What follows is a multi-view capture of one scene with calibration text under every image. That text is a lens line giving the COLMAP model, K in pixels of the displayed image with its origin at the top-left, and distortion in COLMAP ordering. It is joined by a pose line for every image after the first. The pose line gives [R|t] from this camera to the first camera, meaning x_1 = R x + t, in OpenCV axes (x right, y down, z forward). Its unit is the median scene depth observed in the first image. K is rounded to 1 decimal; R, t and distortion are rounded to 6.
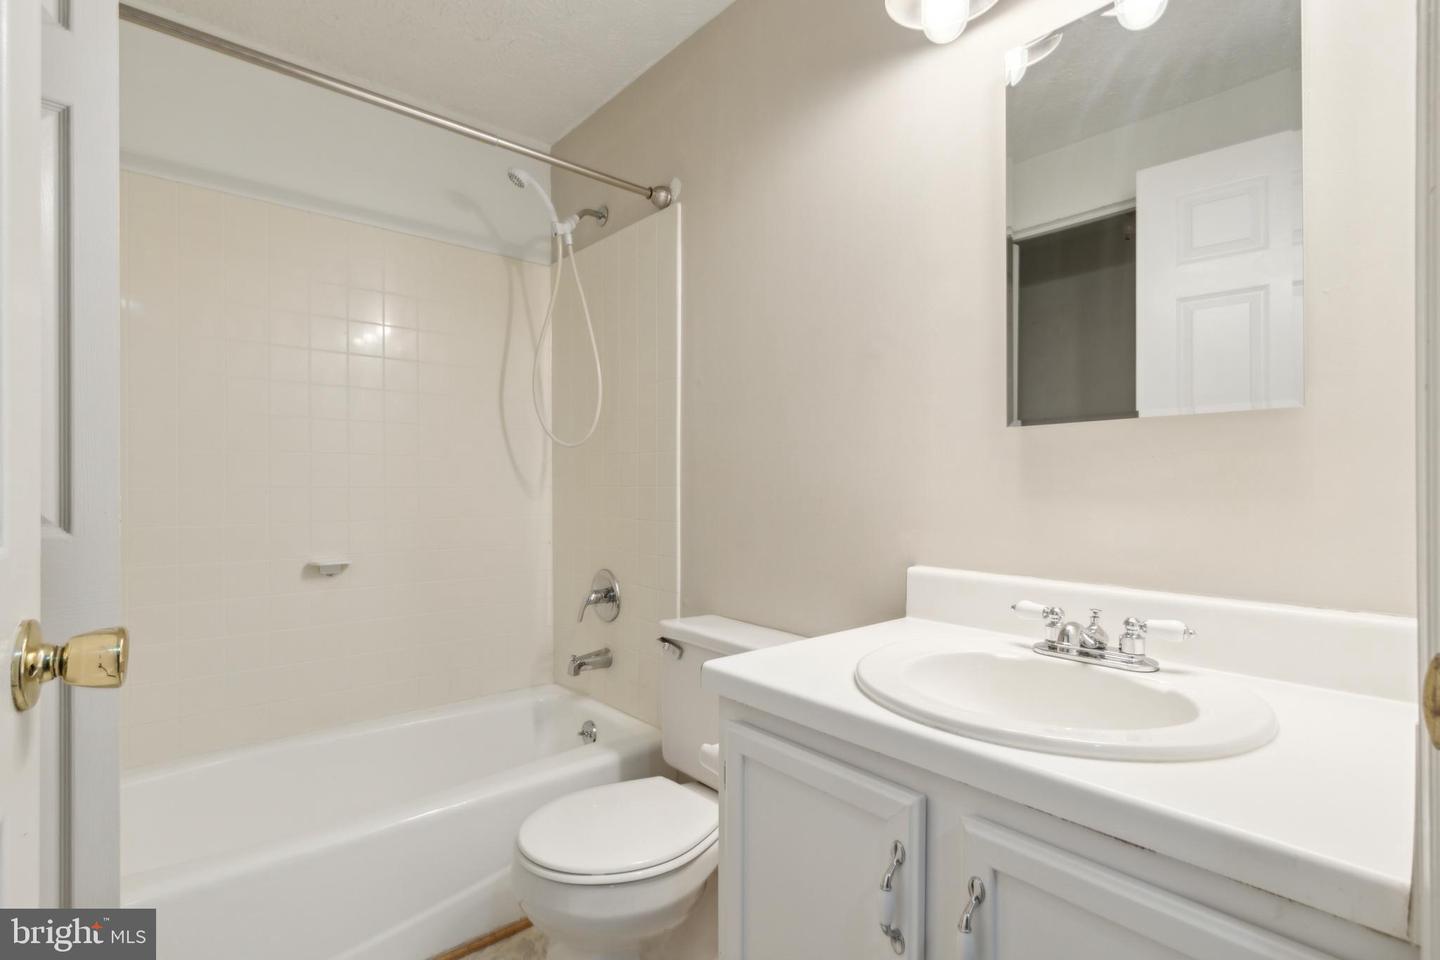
lens RADIAL K [[688.0, 0, 715.6], [0, 688.0, 485.0], [0, 0, 1]] dist [0.001529, 0.000332]
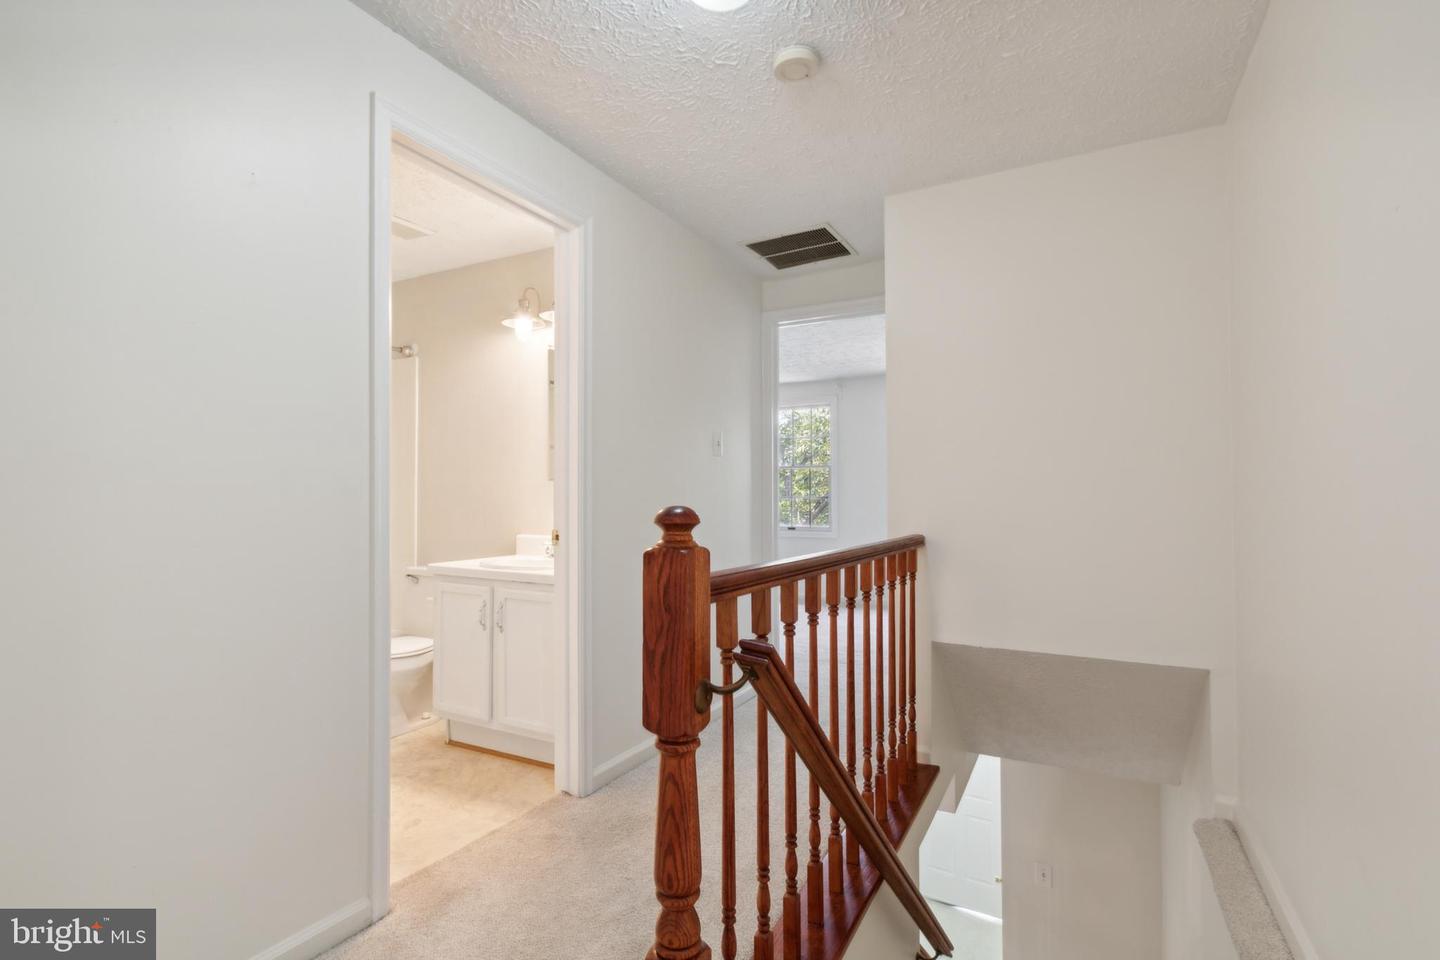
lens RADIAL K [[688.0, 0, 715.6], [0, 688.0, 485.0], [0, 0, 1]] dist [0.001529, 0.000332]
pose [[0.933014, 0.004329, 0.359813, 0.044496], [0.002899, 0.999805, -0.019548, -0.008528], [-0.359828, 0.019282, 0.932819, -1.366936]]
